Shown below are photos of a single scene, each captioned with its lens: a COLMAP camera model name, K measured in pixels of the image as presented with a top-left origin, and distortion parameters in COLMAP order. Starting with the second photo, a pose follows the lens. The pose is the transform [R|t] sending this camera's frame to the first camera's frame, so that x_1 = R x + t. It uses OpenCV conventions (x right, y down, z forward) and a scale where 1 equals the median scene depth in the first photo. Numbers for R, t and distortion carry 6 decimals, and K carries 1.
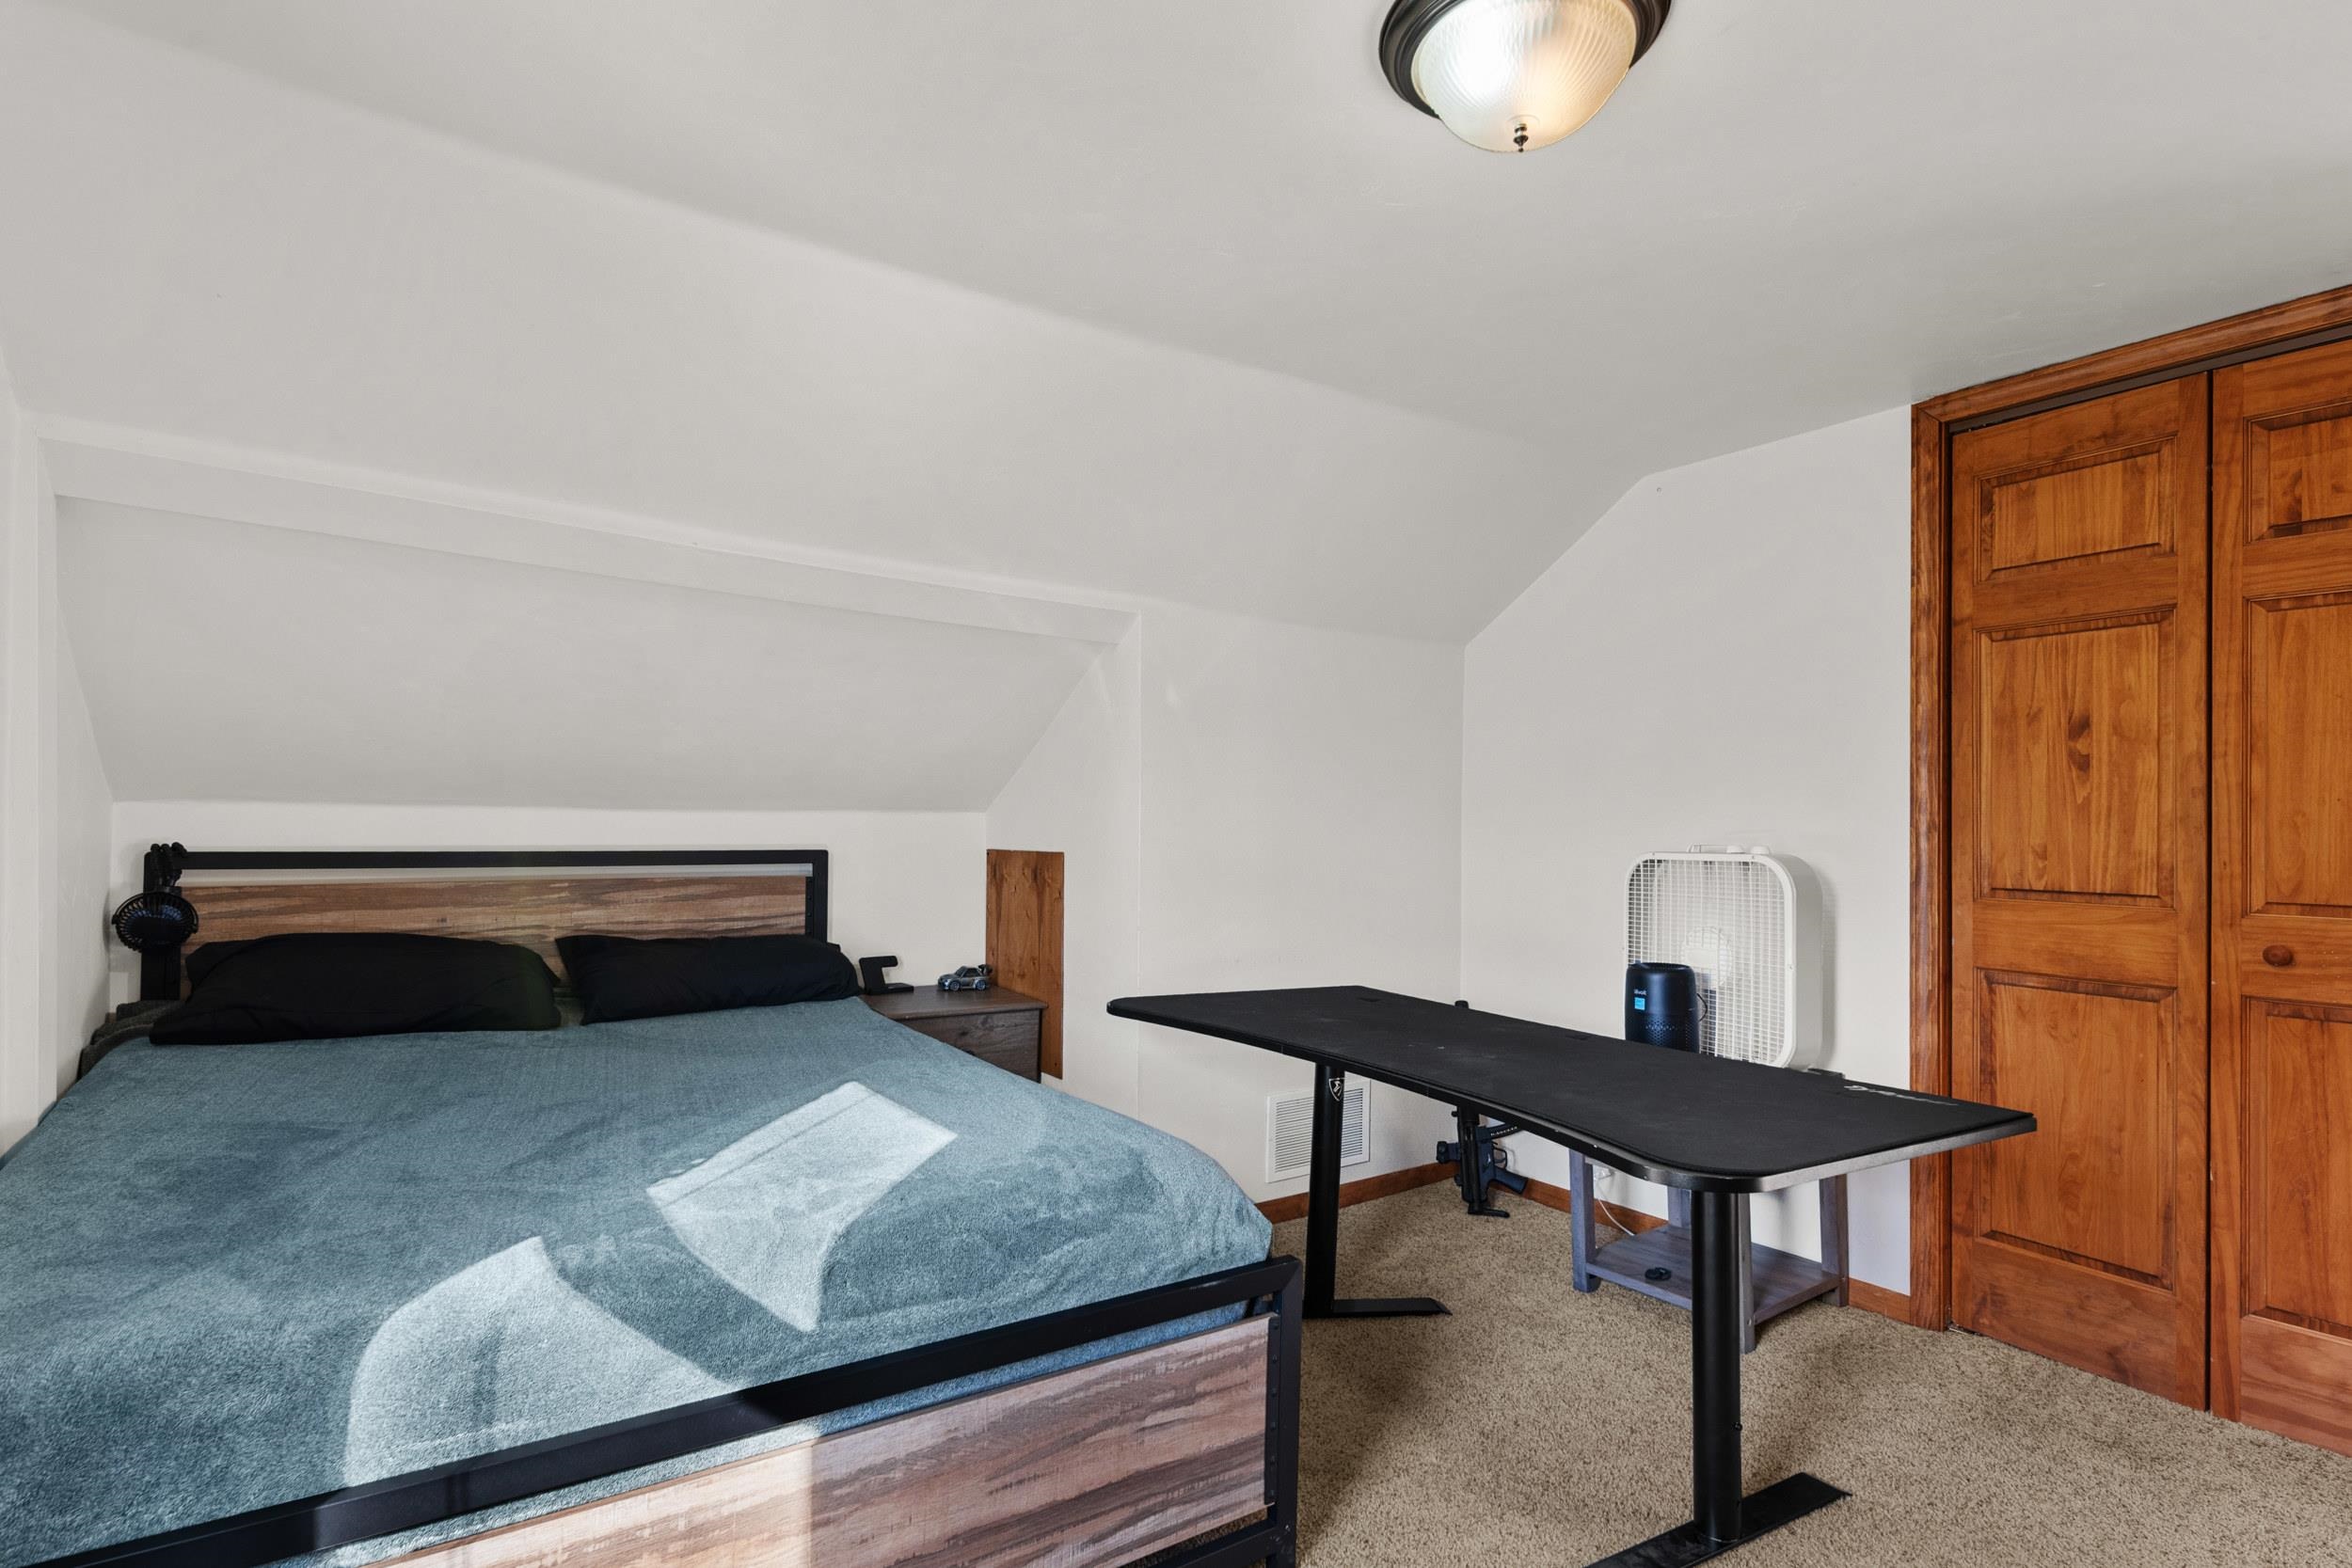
lens RADIAL K [[1172.3, 0, 1182.0], [0, 1172.3, 799.1], [0, 0, 1]] dist [0.002124, 0.000118]
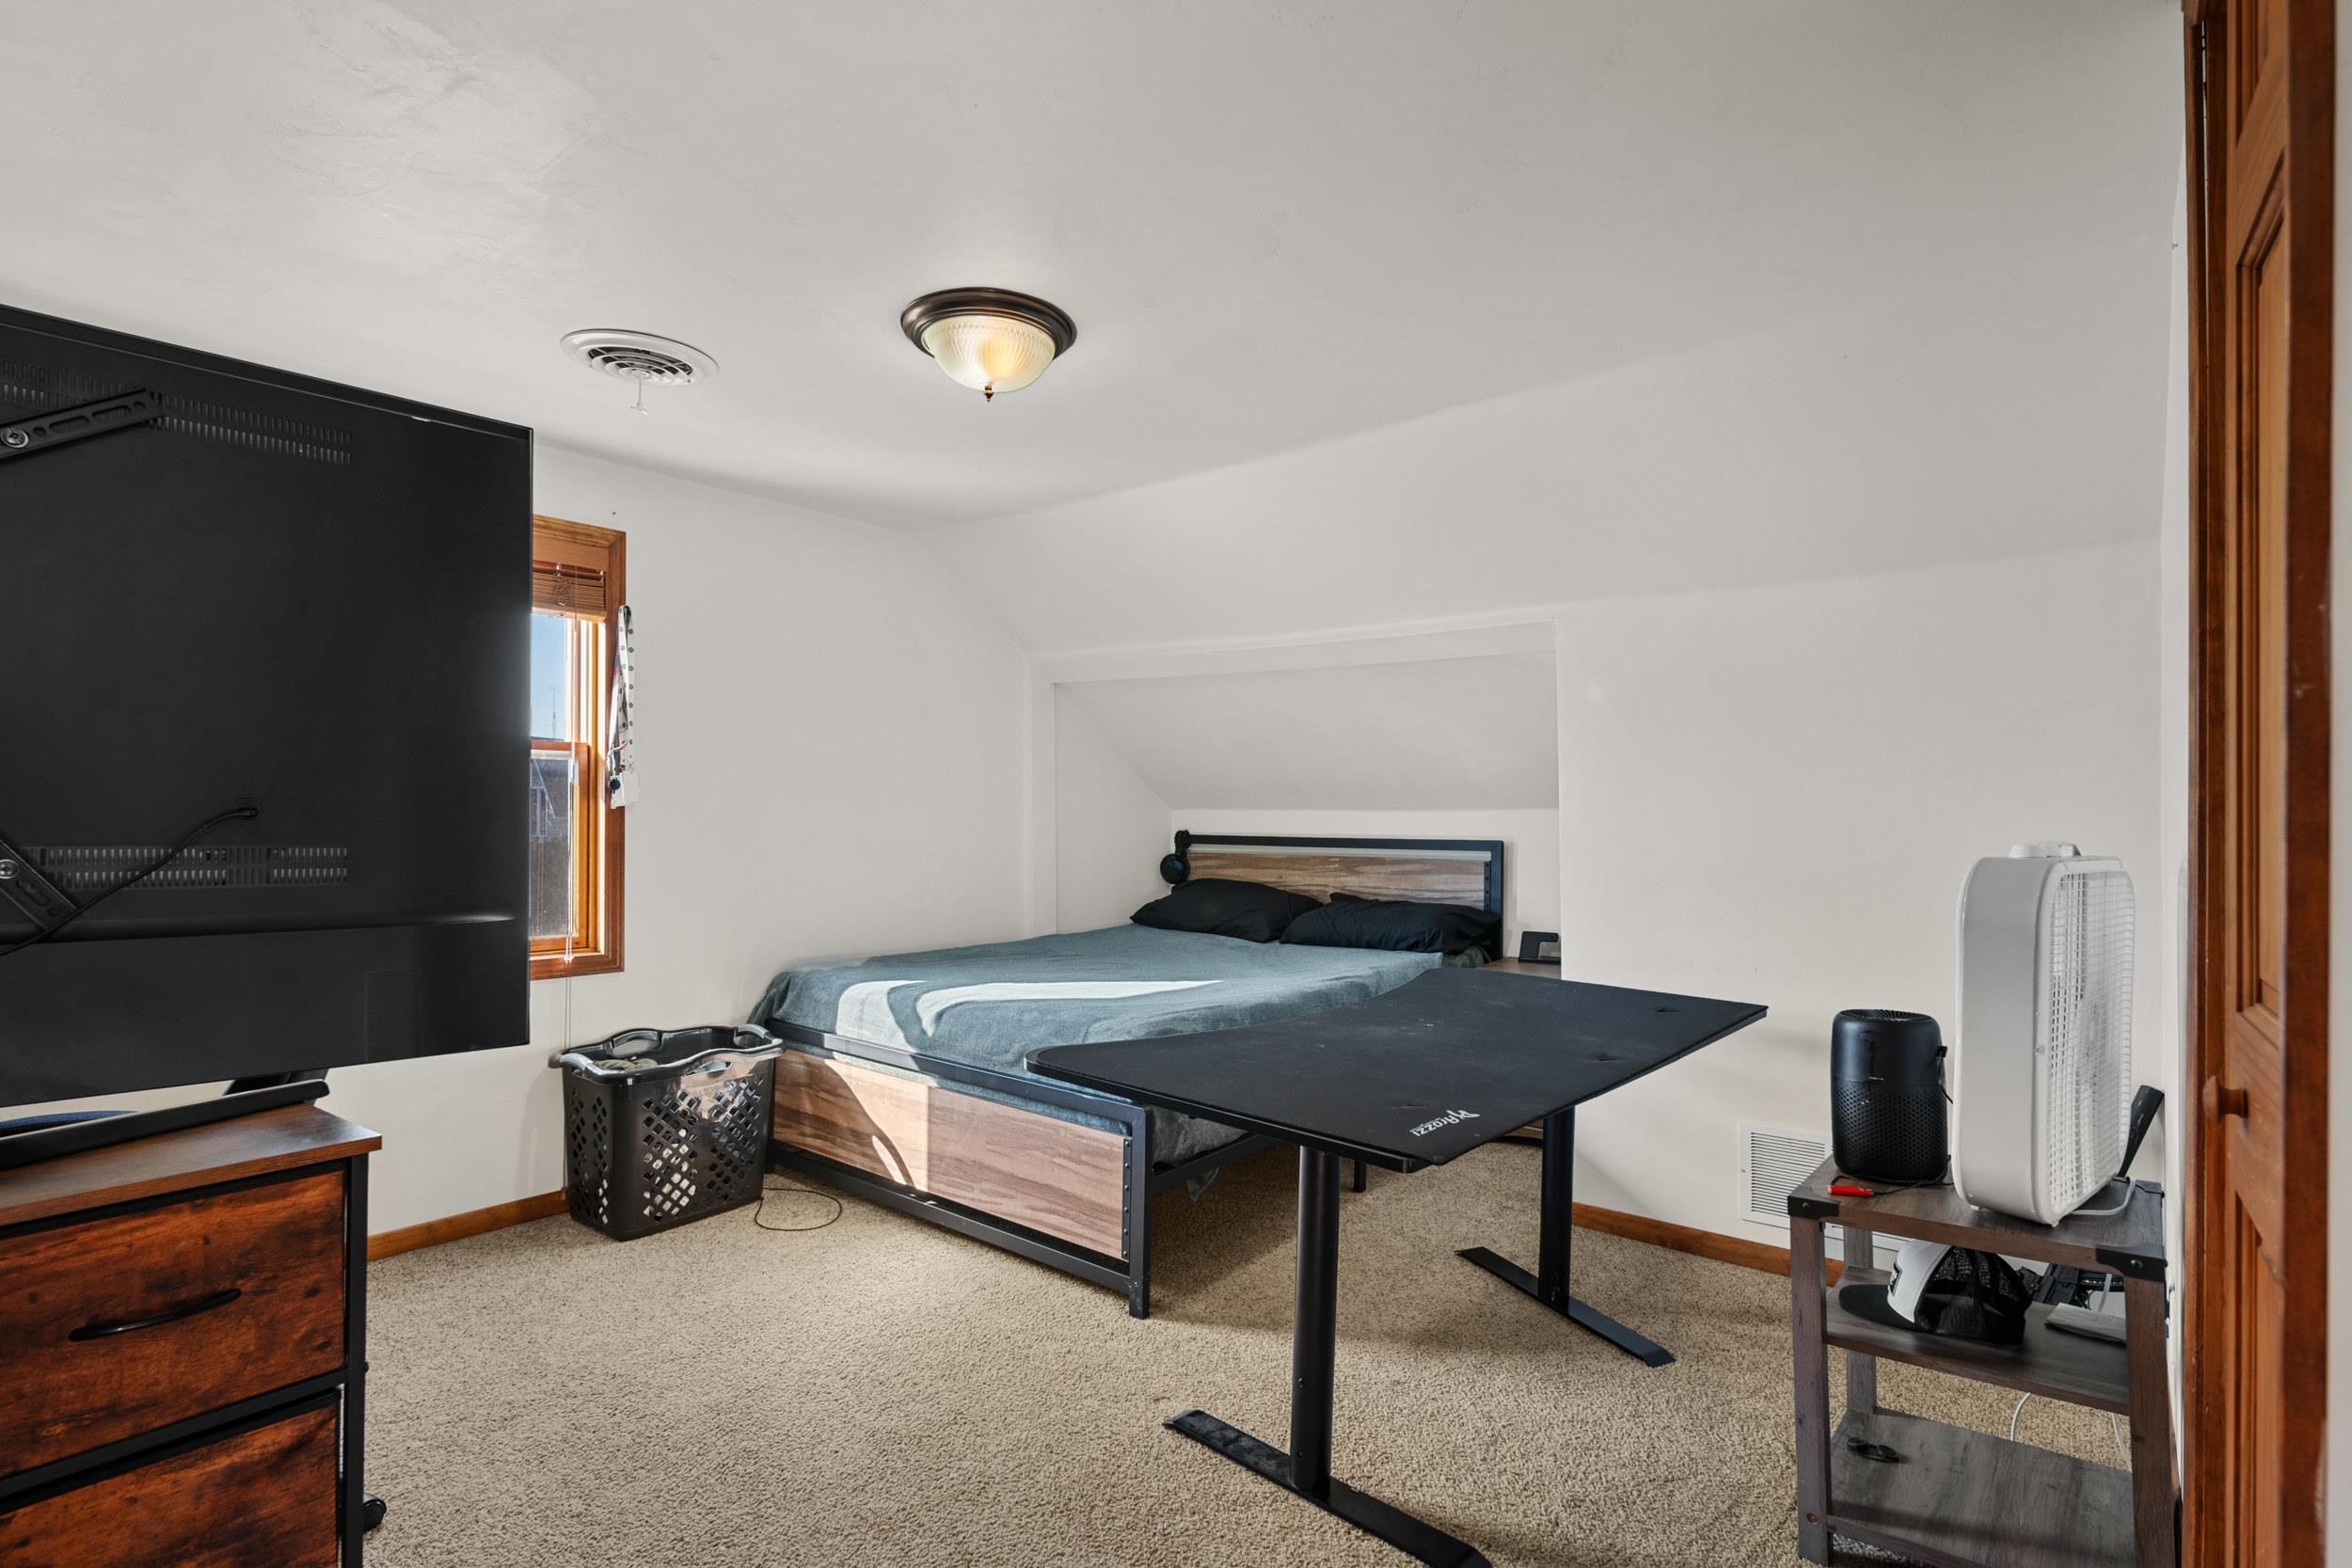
lens RADIAL K [[1172.3, 0, 1166.2], [0, 1172.3, 799.0], [0, 0, 1]] dist [0.002124, 0.000118]
pose [[0.258331, -0.022470, -0.965795, 1.197450], [0.019780, 0.999643, -0.017967, 0.021863], [0.965854, -0.014462, 0.258683, 0.503663]]
